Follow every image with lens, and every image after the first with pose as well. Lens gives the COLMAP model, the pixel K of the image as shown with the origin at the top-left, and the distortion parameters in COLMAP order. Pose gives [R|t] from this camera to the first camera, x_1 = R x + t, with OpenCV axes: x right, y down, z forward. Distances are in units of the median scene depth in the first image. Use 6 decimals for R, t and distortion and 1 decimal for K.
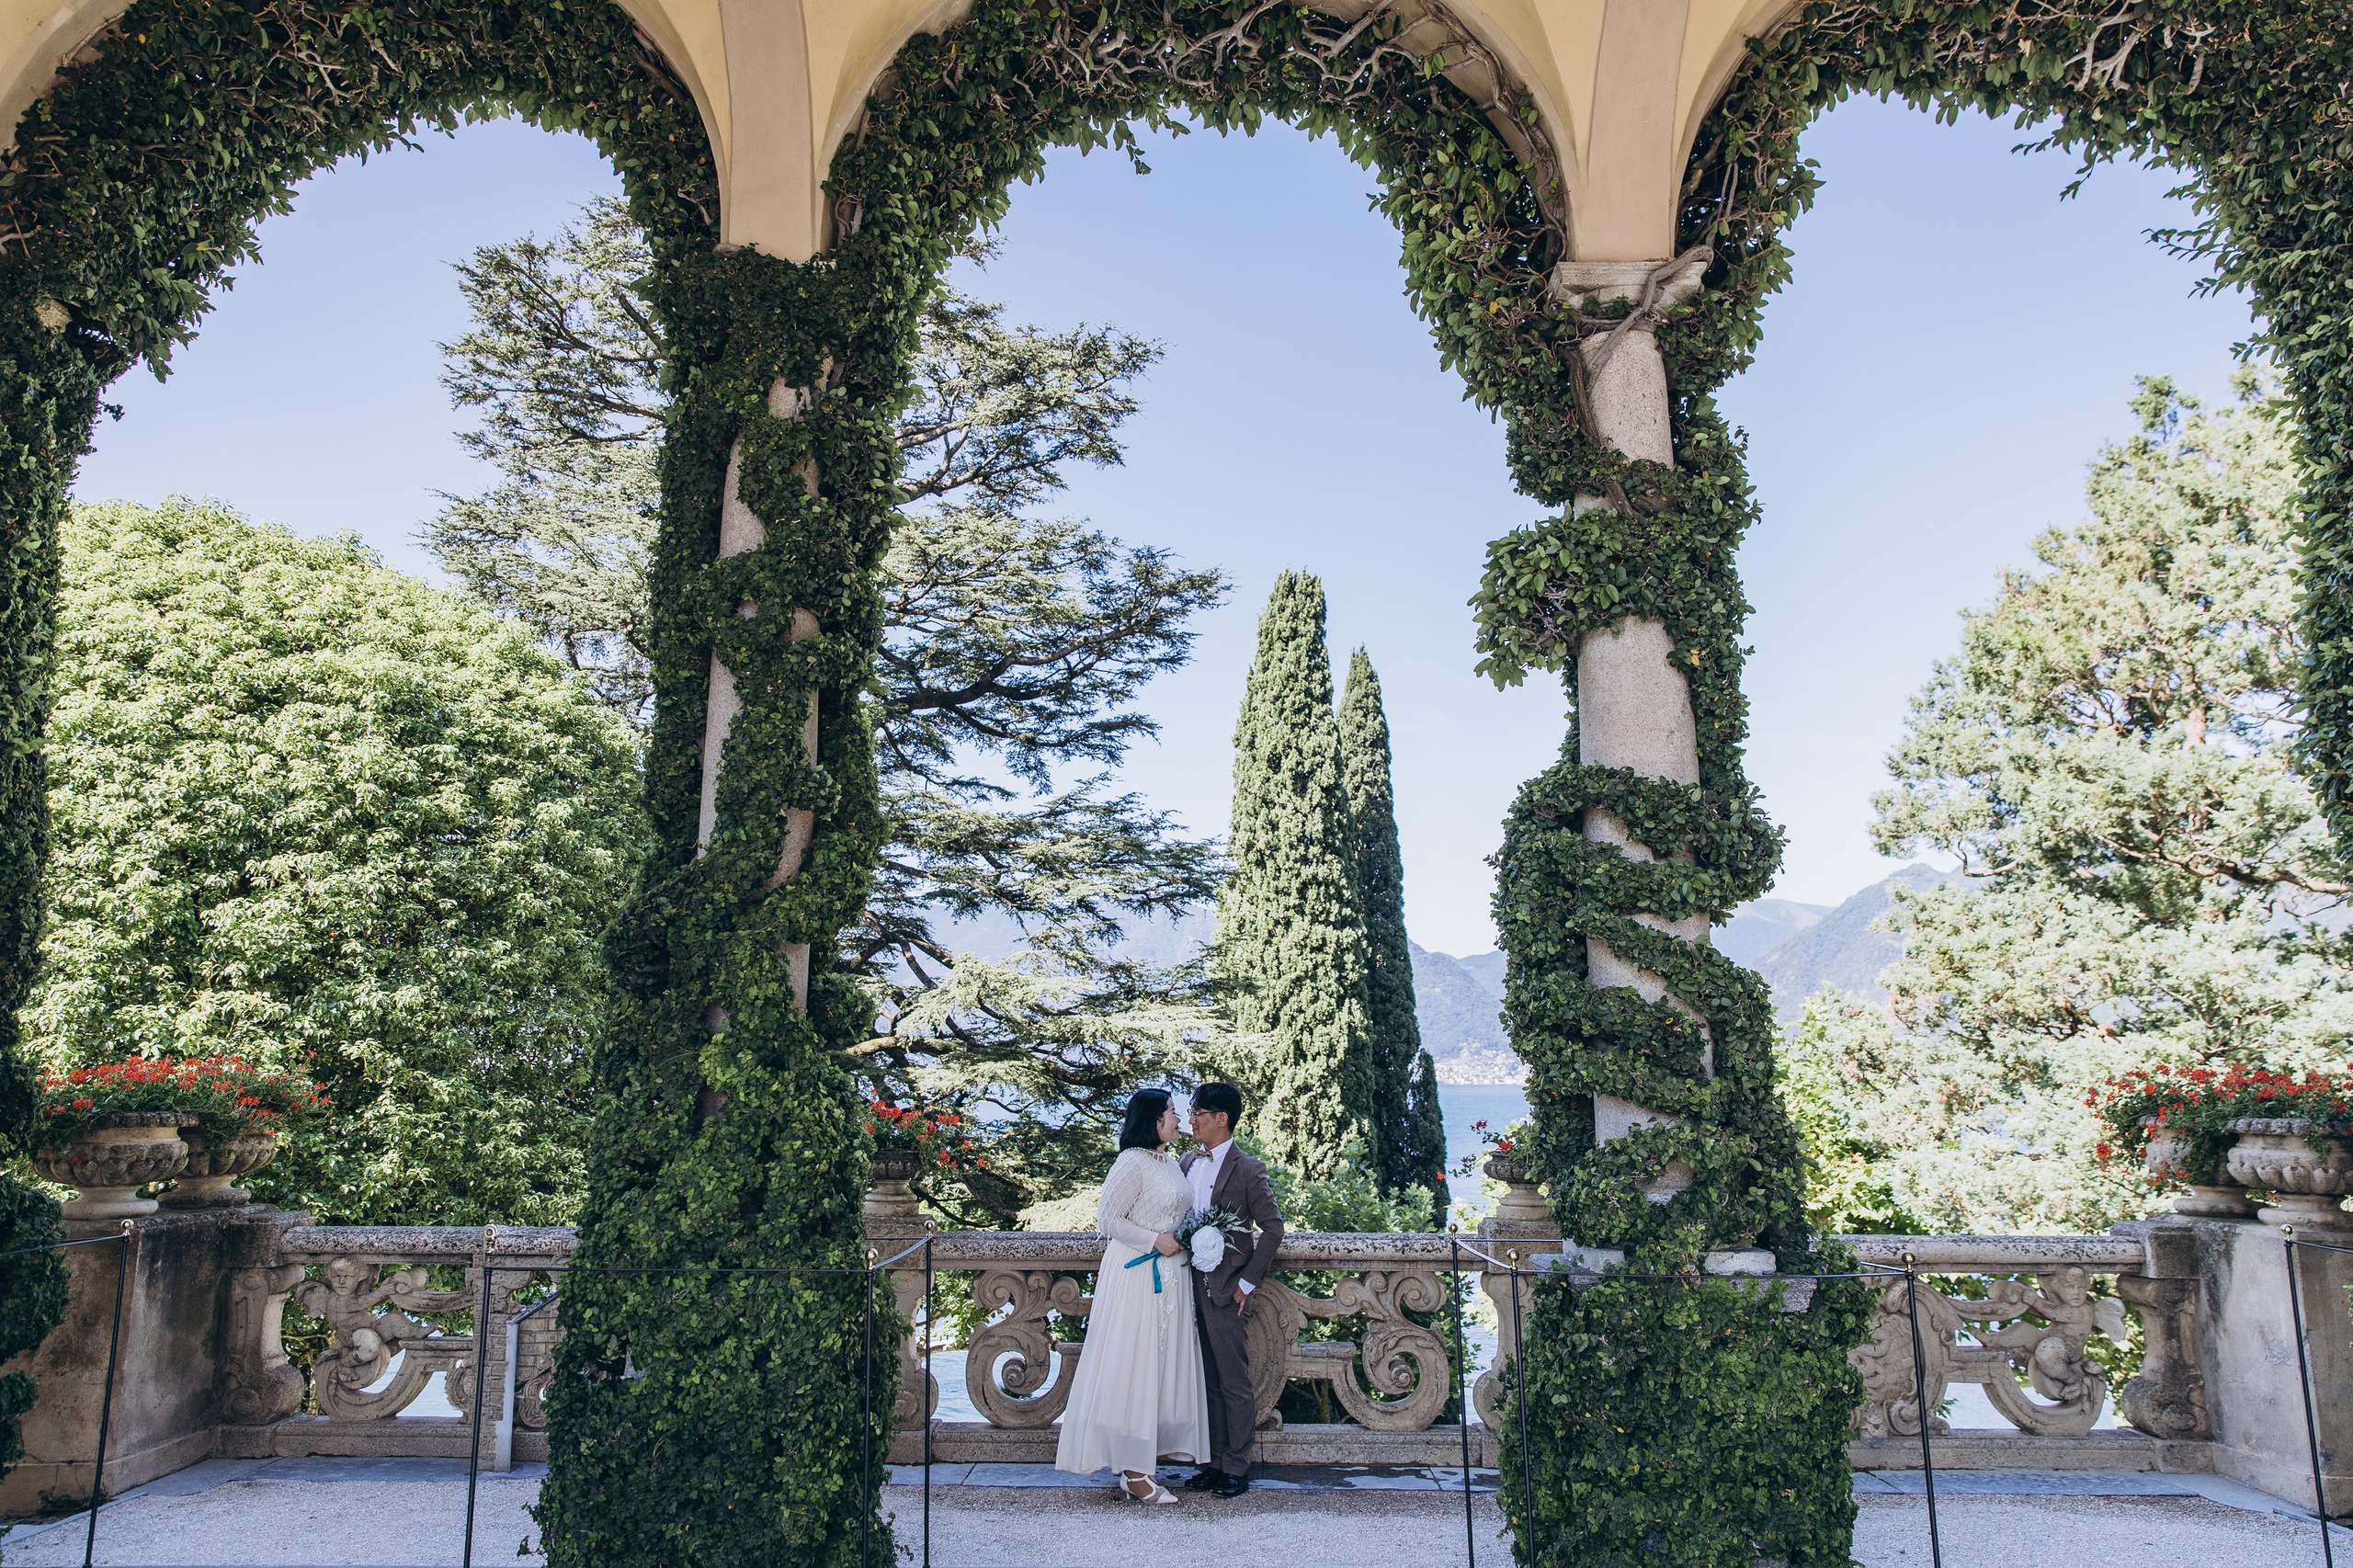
lens RADIAL K [[1639.3, 0, 1180.1], [0, 1639.3, 788.2], [0, 0, 1]] dist [0.018125, -0.010080]
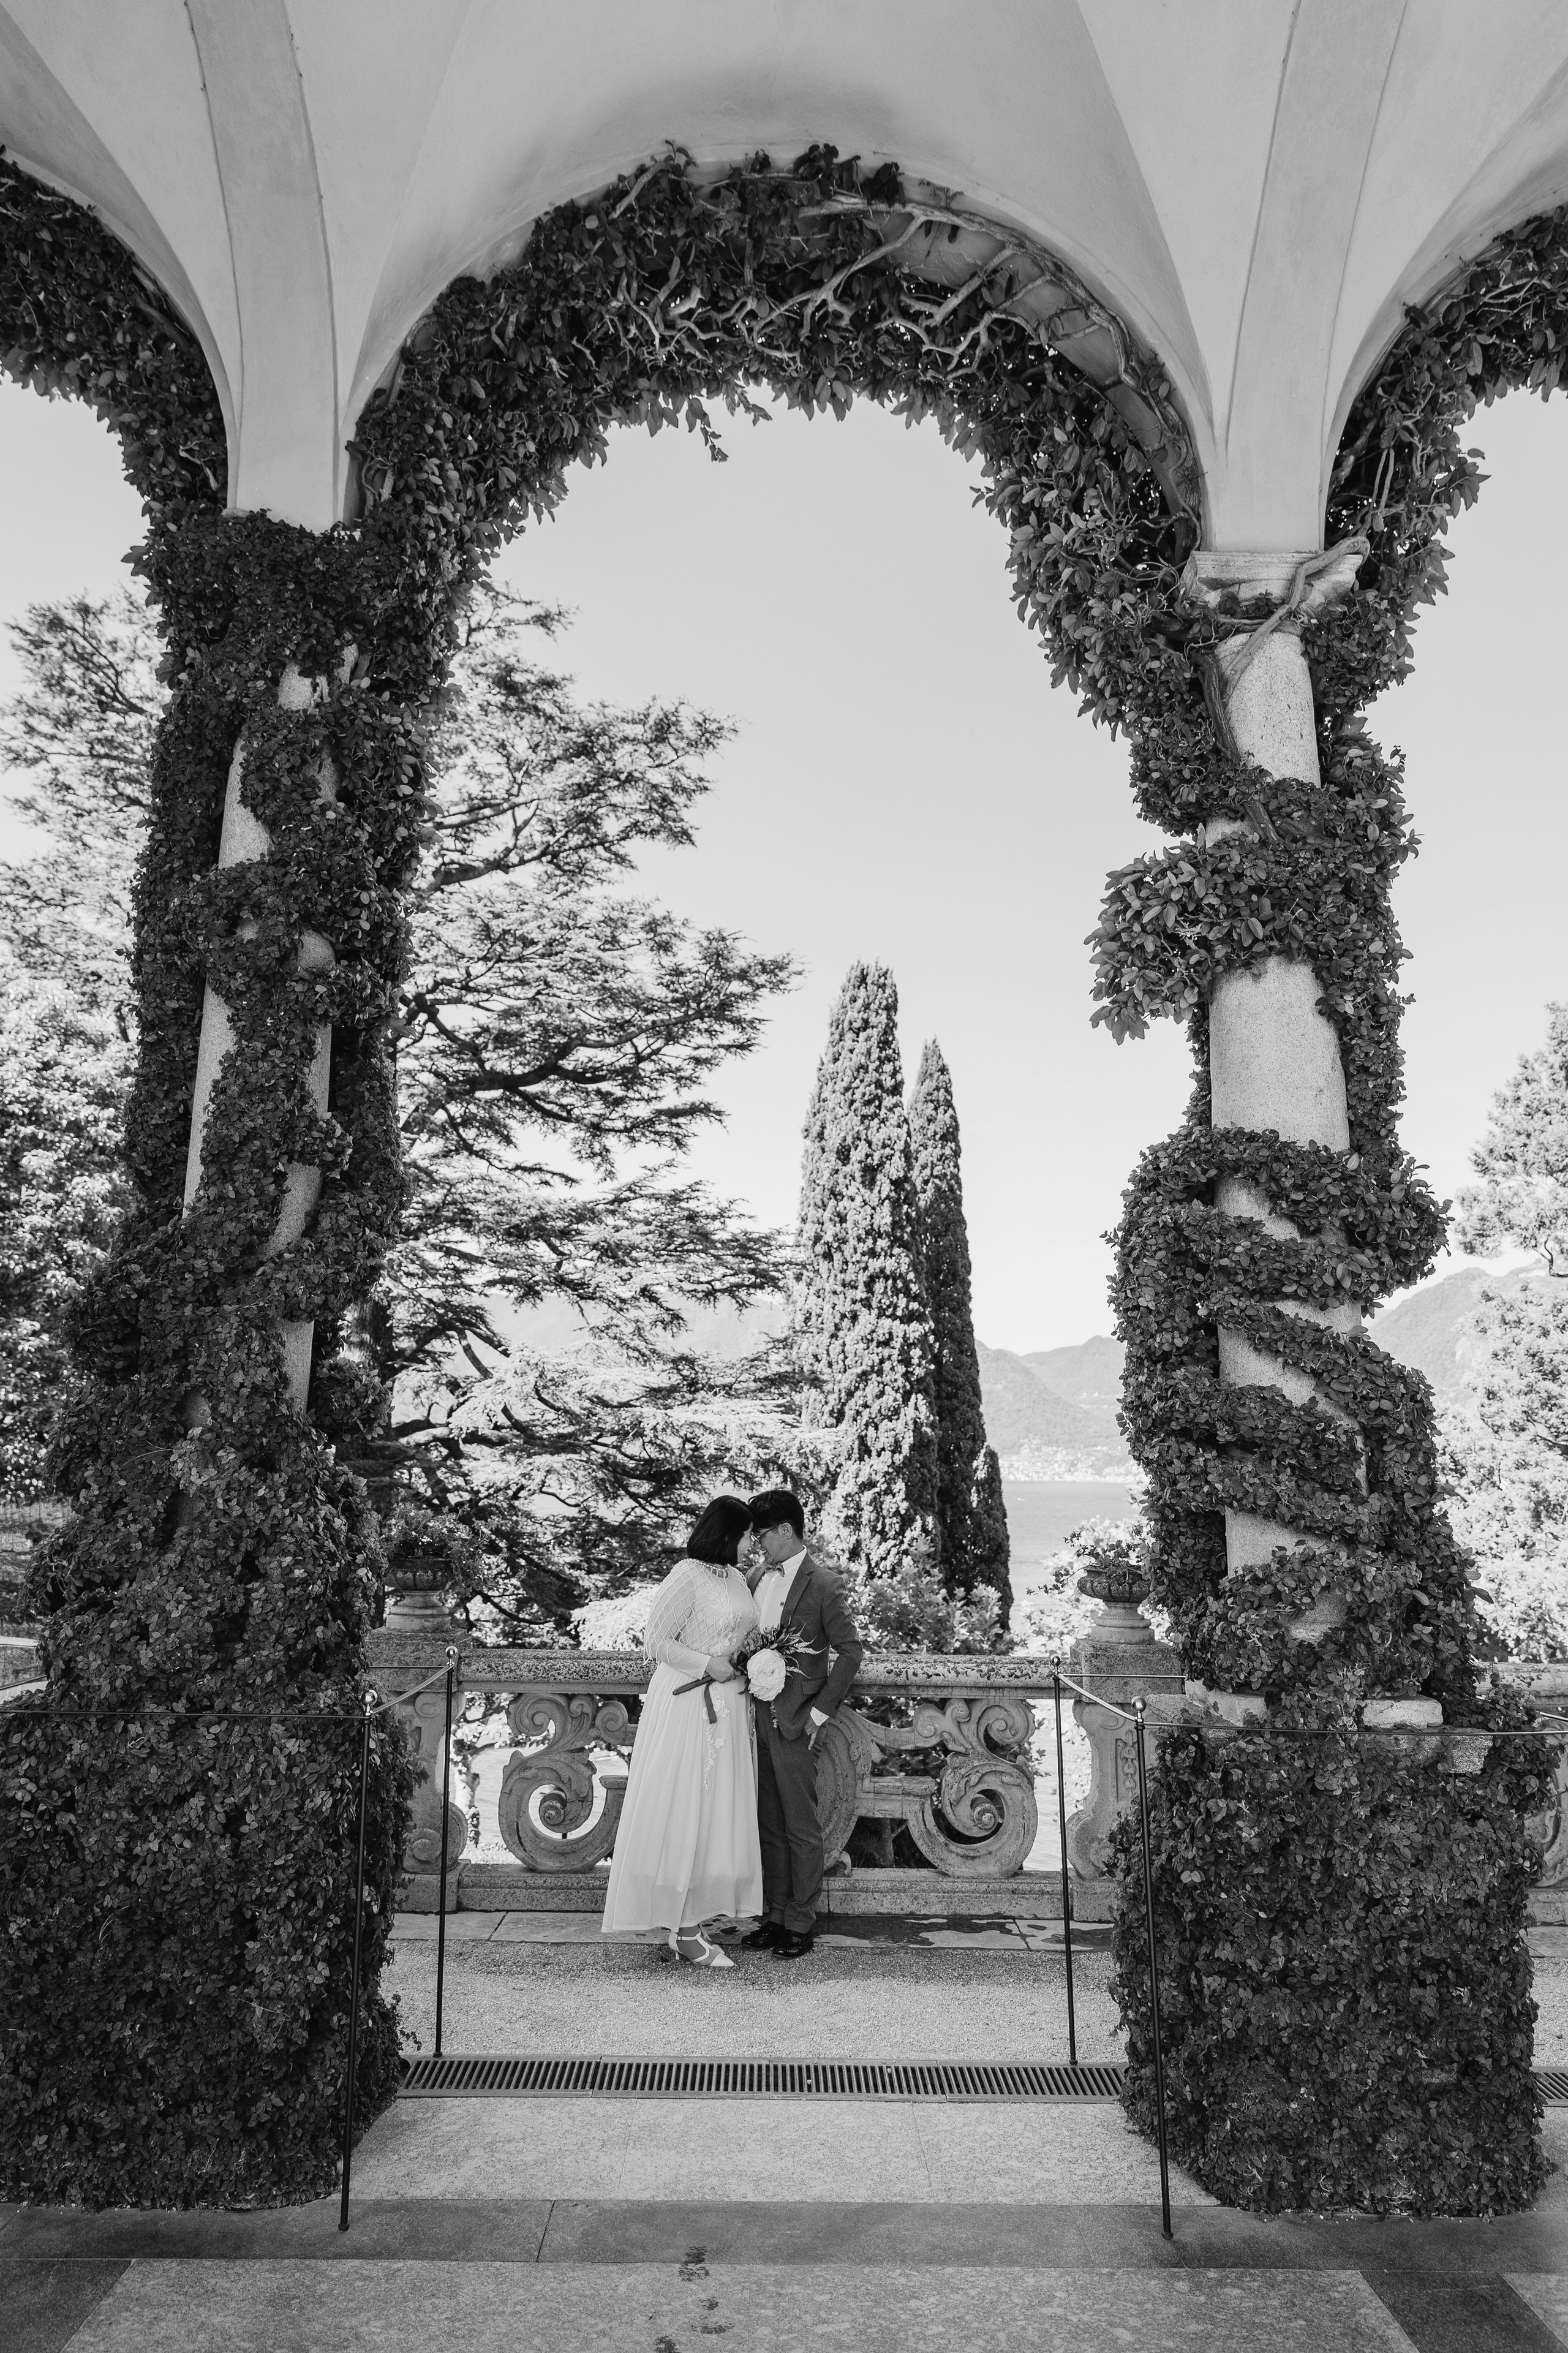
lens RADIAL K [[1639.2, 0, 781.8], [0, 1639.2, 1160.5], [0, 0, 1]] dist [0.018125, -0.010080]
pose [[0.999657, 0.015907, 0.020799, -0.000858], [-0.015643, 0.999796, -0.012788, 0.015773], [-0.020998, 0.012458, 0.999702, 0.125631]]
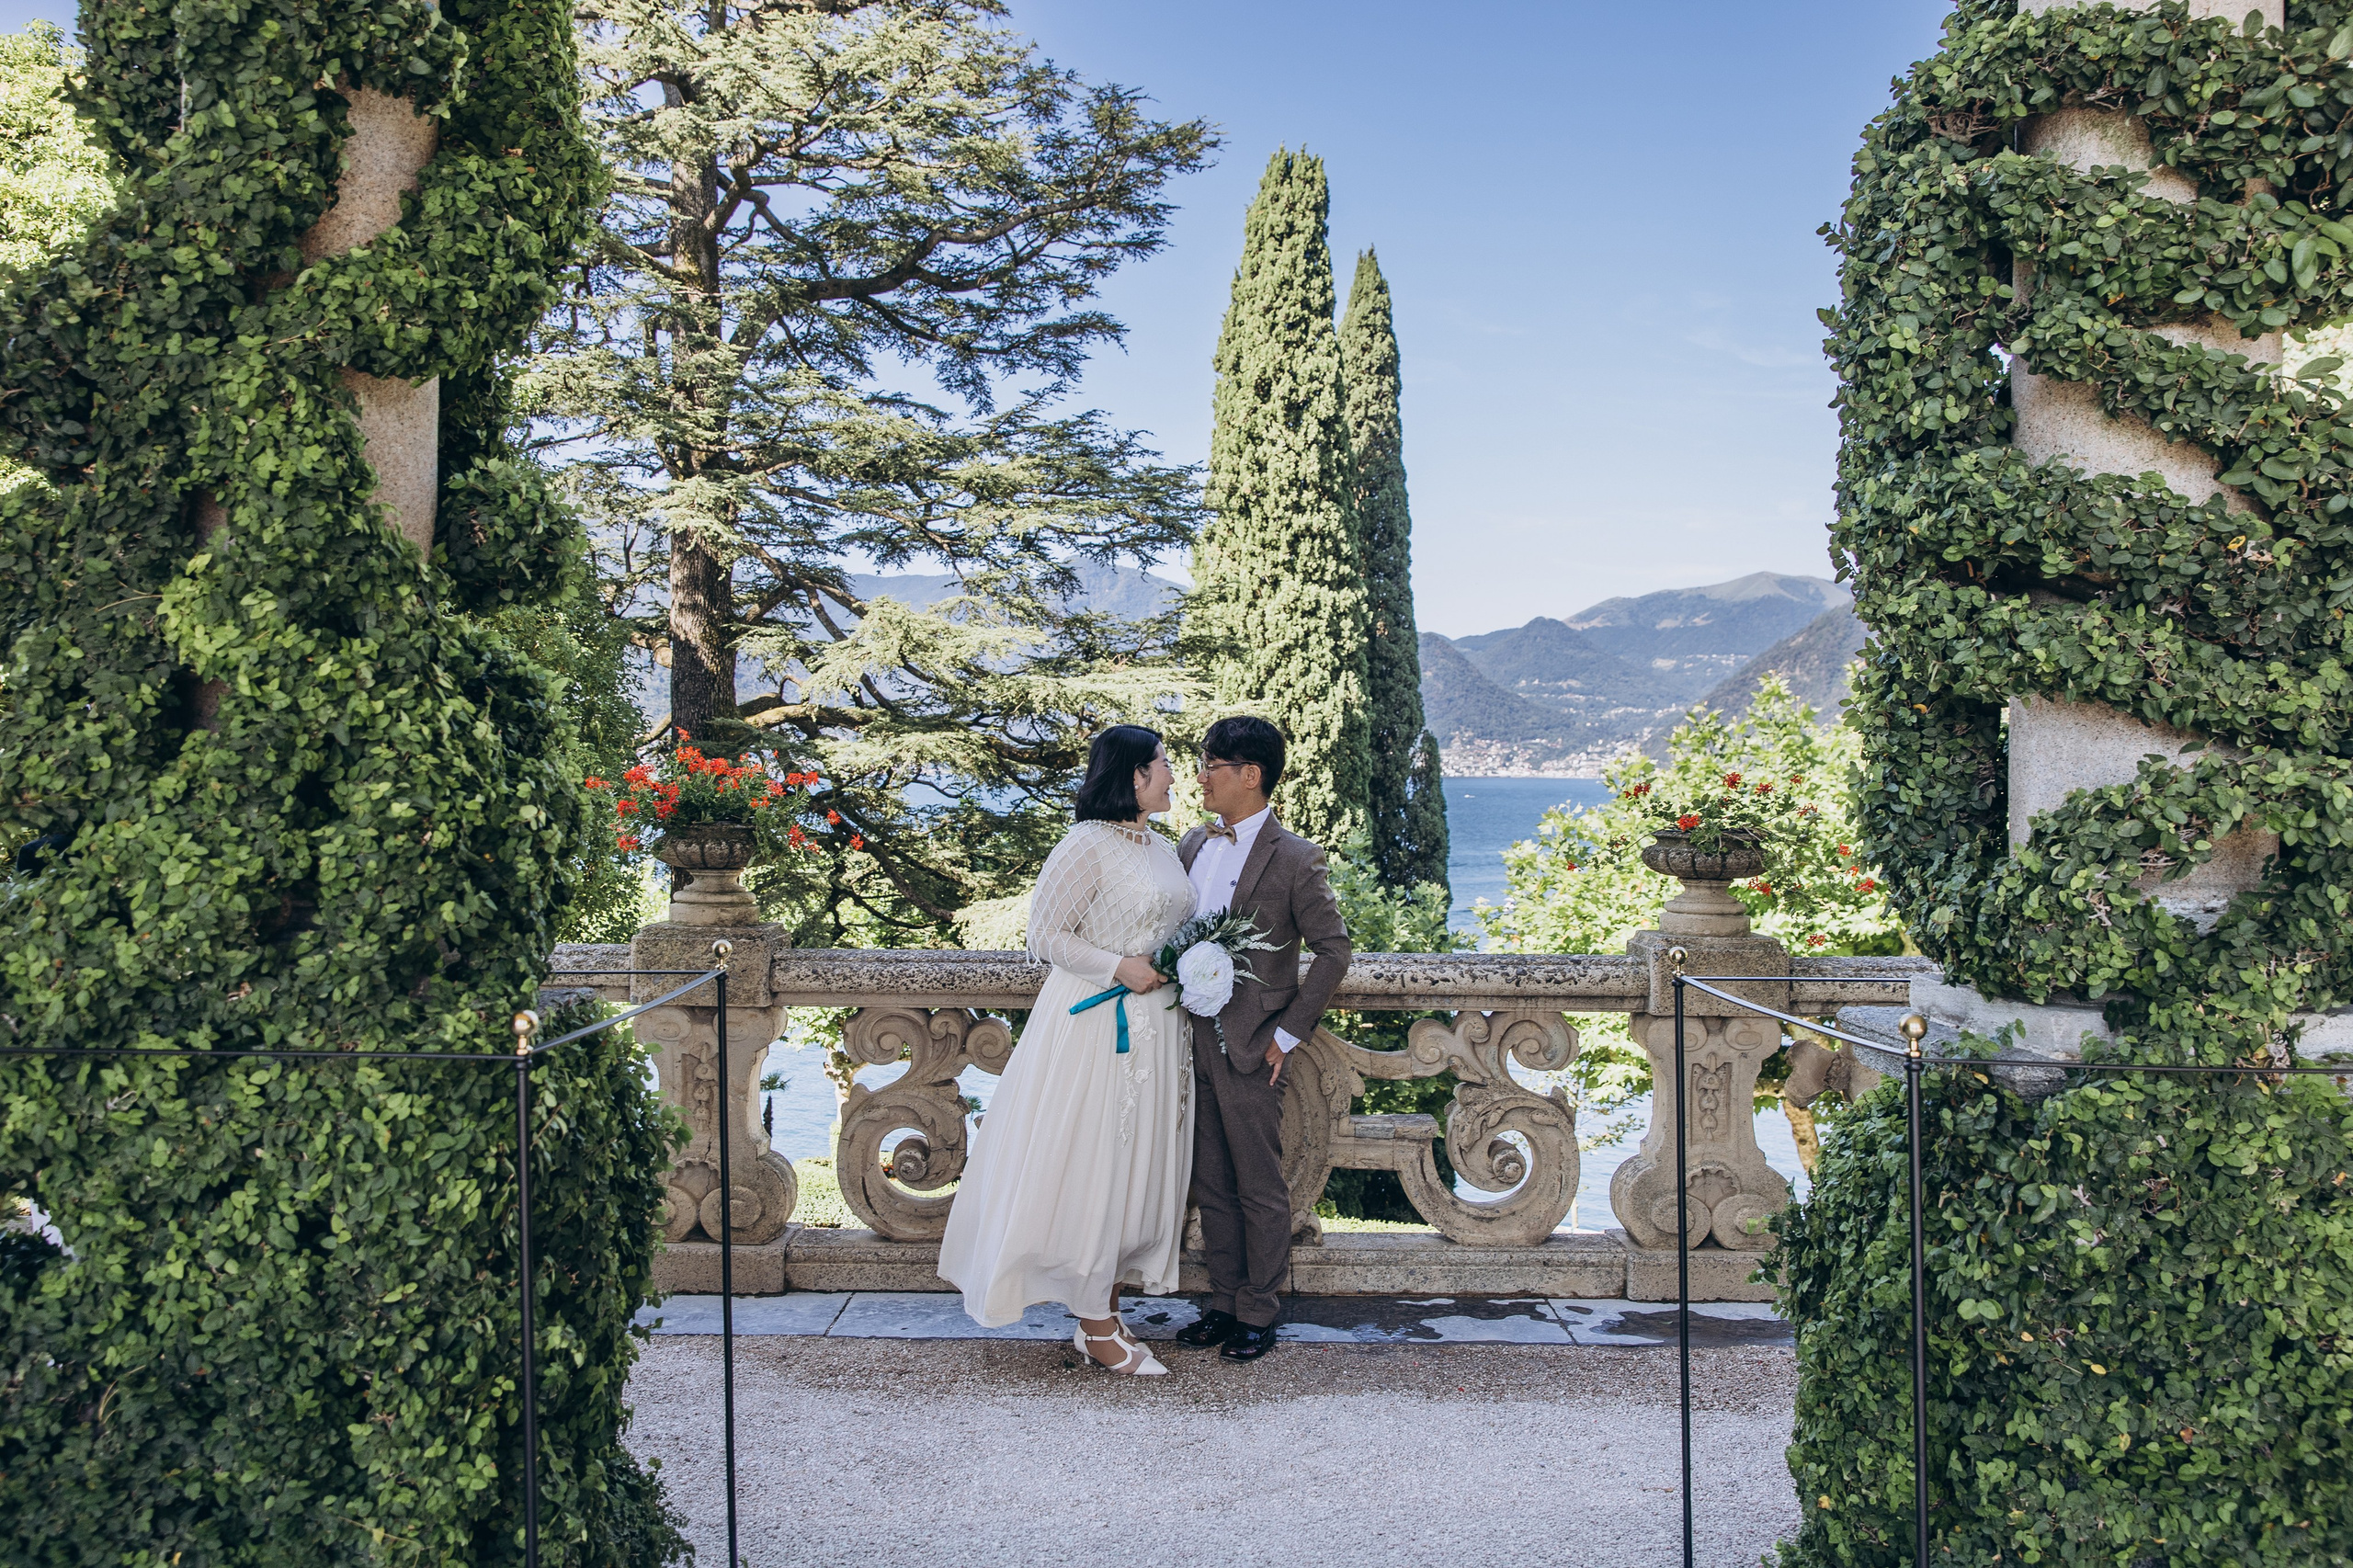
lens RADIAL K [[1858.7, 0, 1180.7], [0, 1858.7, 787.9], [0, 0, 1]] dist [-0.013464, 0.003391]
pose [[0.999808, 0.005013, 0.018951, -0.011853], [-0.008442, 0.982613, 0.185474, 0.094921], [-0.017691, -0.185598, 0.982466, 0.388787]]
